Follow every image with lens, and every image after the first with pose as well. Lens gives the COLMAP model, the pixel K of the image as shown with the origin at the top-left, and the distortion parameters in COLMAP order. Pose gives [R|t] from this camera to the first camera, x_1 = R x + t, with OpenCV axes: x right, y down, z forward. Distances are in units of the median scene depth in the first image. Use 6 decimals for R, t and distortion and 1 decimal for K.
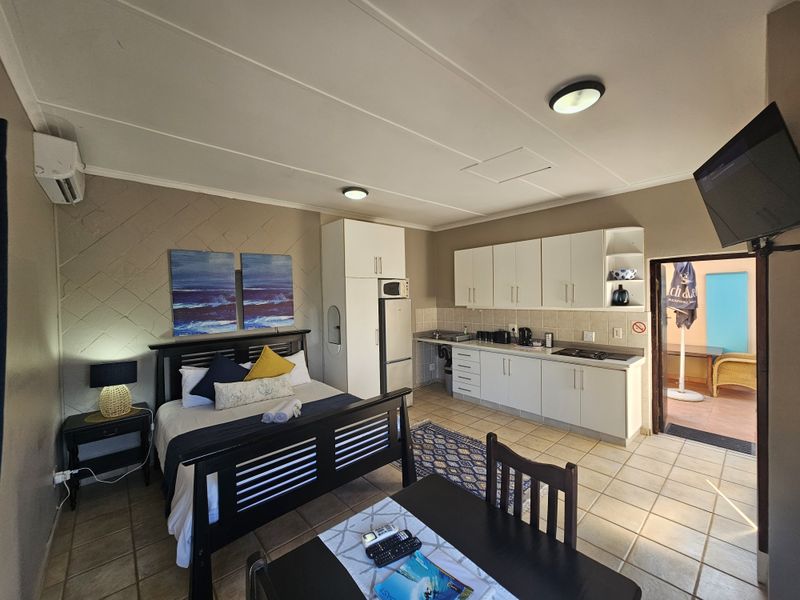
lens RADIAL K [[325.5, 0, 403.2], [0, 325.5, 298.7], [0, 0, 1]] dist [-0.000230, 0.000237]
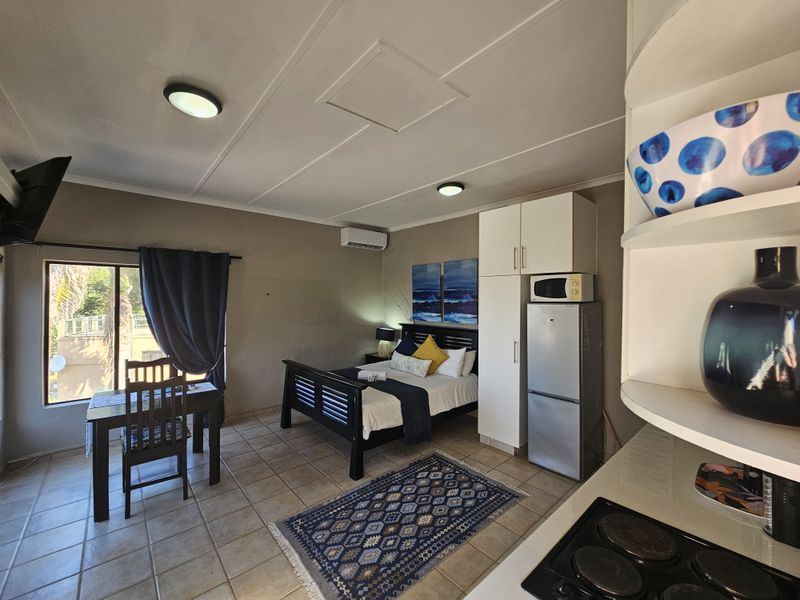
lens RADIAL K [[325.5, 0, 403.2], [0, 325.5, 298.7], [0, 0, 1]] dist [-0.000230, 0.000237]
pose [[-0.005879, 0.023548, -0.999705, 0.766119], [-0.020590, 0.999508, 0.023665, -0.021910], [0.999771, 0.020723, -0.005391, 0.824359]]
